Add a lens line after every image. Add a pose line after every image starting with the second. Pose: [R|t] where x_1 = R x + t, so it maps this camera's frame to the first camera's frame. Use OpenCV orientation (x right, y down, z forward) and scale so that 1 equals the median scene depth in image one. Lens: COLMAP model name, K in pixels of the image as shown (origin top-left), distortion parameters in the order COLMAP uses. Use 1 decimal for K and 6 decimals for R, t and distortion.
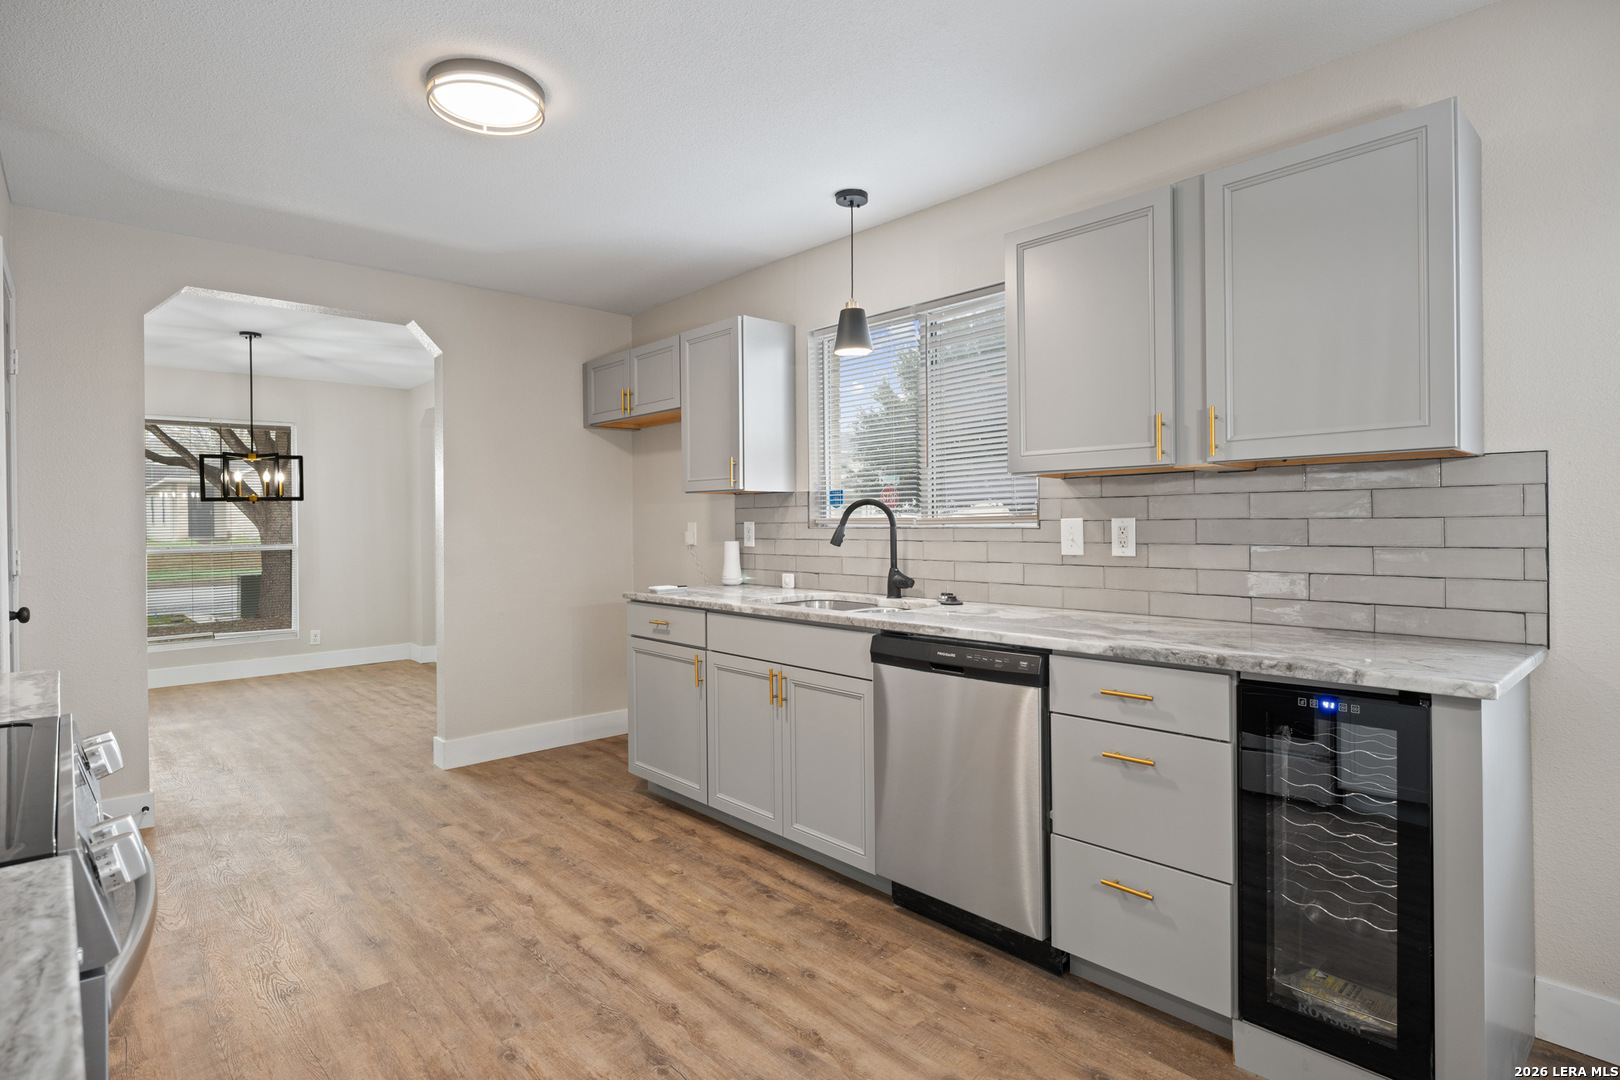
lens RADIAL K [[820.6, 0, 788.3], [0, 820.6, 531.4], [0, 0, 1]] dist [-0.025927, 0.005372]
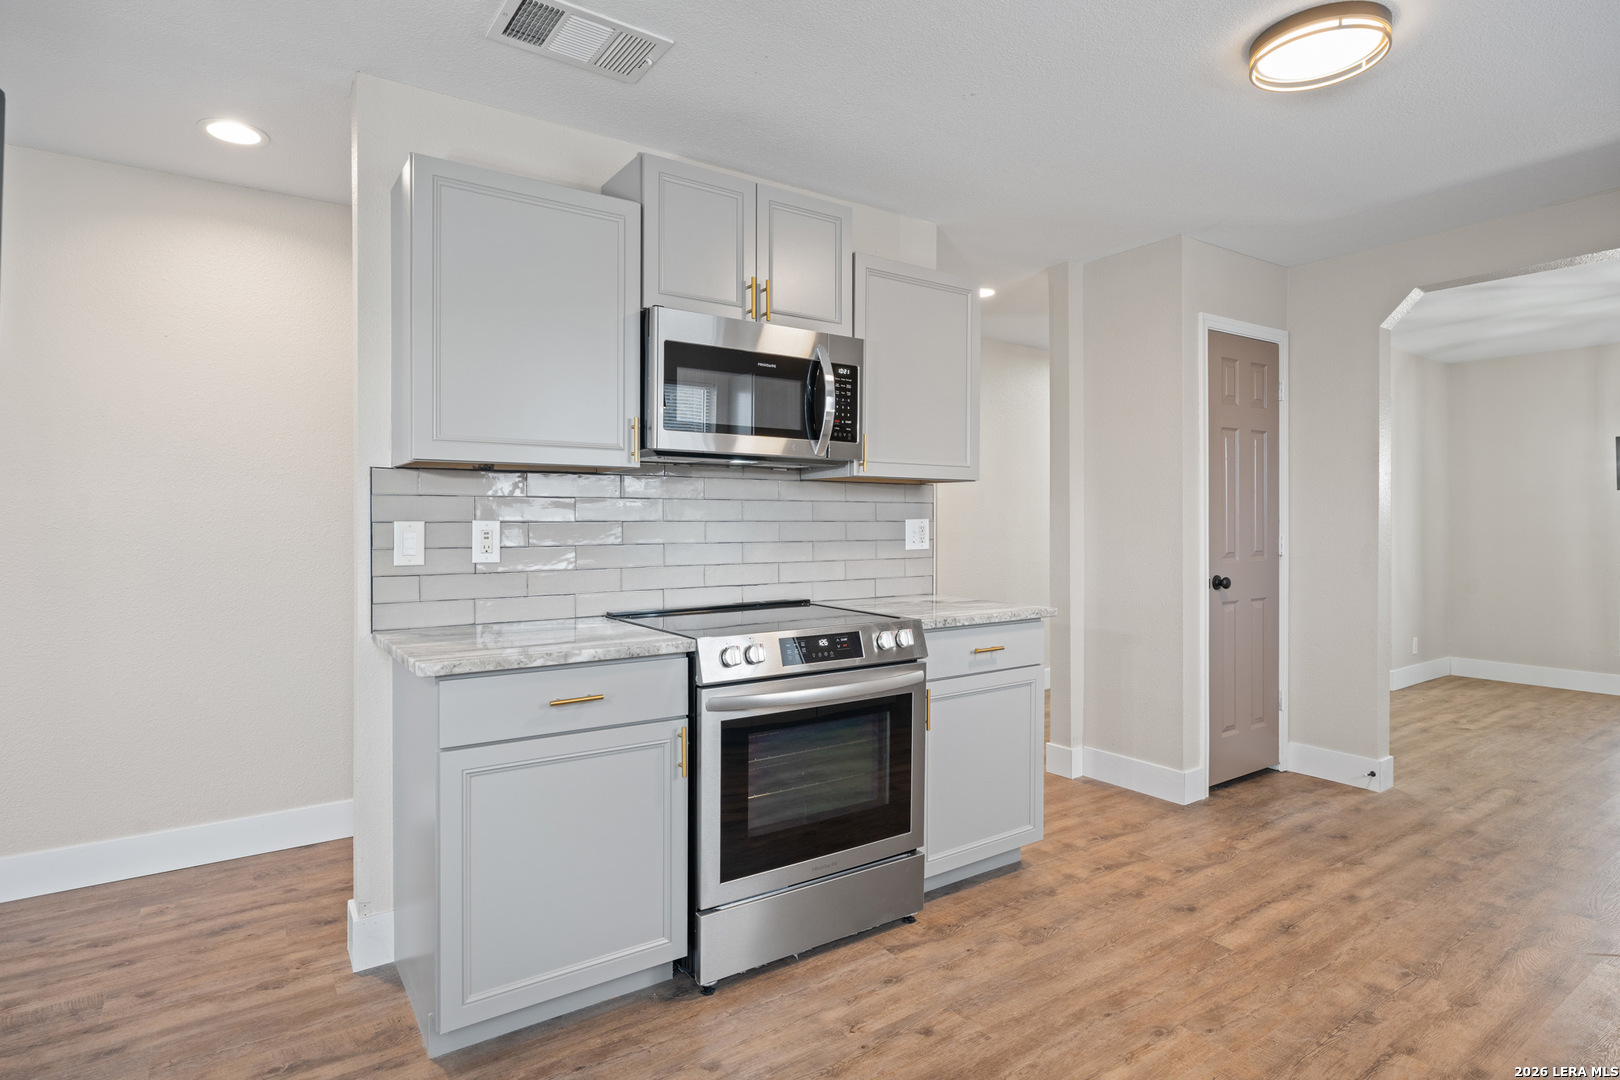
lens RADIAL K [[820.6, 0, 806.5], [0, 820.6, 525.0], [0, 0, 1]] dist [-0.025927, 0.005372]
pose [[-0.129122, 0.011422, -0.991563, 0.505218], [-0.004368, 0.999917, 0.012087, -0.009187], [0.991619, 0.005892, -0.129062, 0.467344]]
